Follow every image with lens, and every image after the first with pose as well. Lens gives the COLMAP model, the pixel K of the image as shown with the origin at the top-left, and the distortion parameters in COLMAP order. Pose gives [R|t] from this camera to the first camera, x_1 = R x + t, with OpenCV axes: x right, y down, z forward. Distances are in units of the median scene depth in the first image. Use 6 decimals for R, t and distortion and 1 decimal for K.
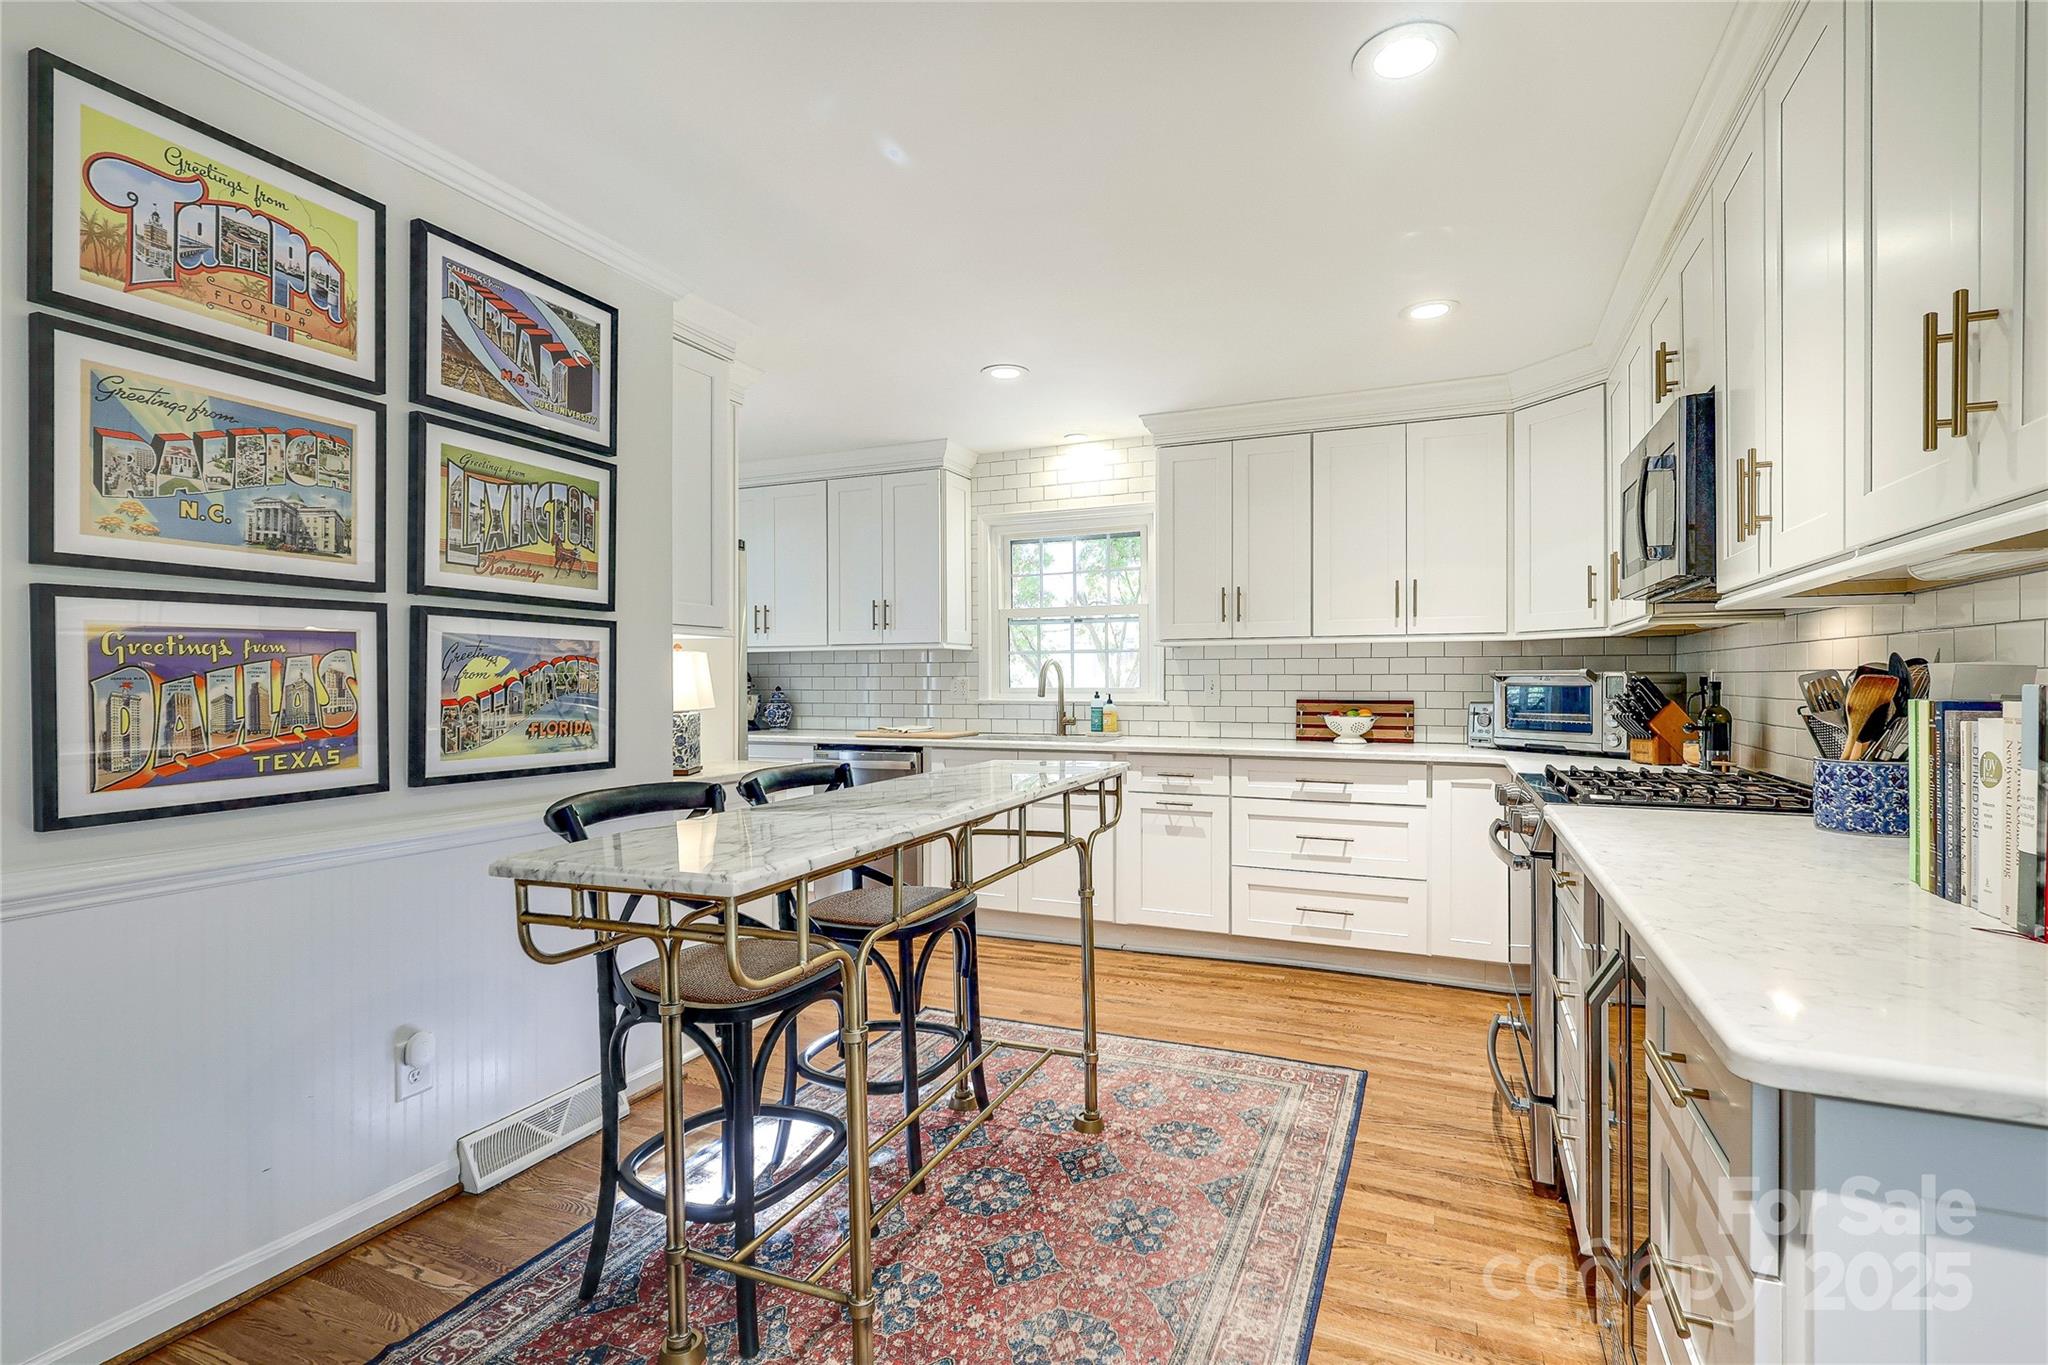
lens RADIAL K [[966.4, 0, 1028.4], [0, 966.4, 678.1], [0, 0, 1]] dist [0.000345, -0.000226]
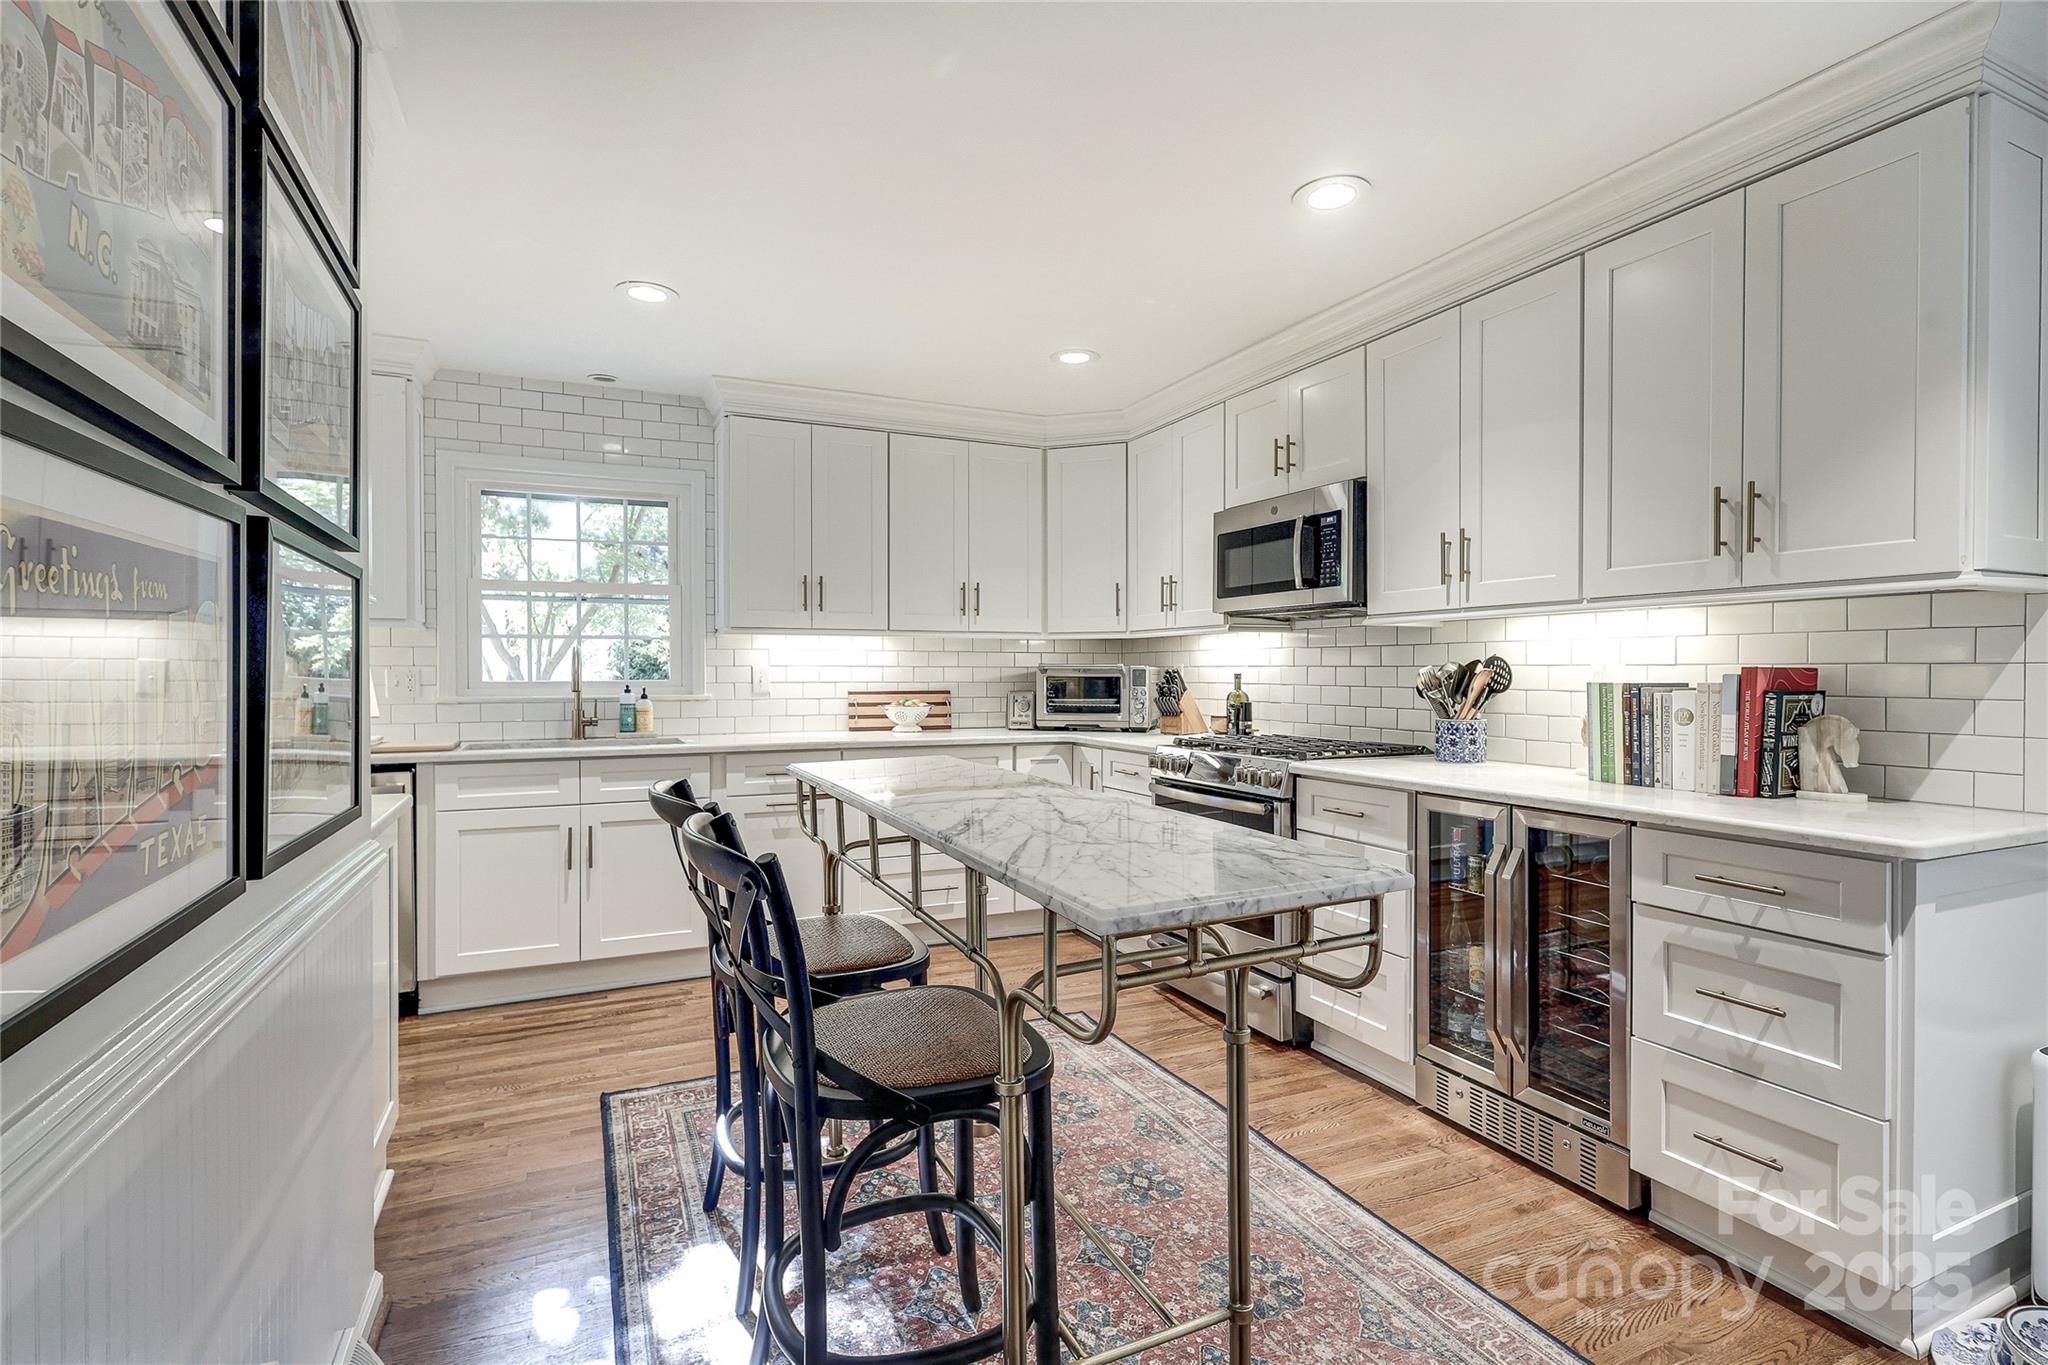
lens RADIAL K [[980.5, 0, 1051.7], [0, 980.5, 671.5], [0, 0, 1]] dist [0.001521, 0.000251]
pose [[0.660105, 0.001615, 0.751172, -0.617829], [-0.002618, 0.999997, 0.000150, 0.001878], [-0.751169, -0.002066, 0.660107, 0.288437]]
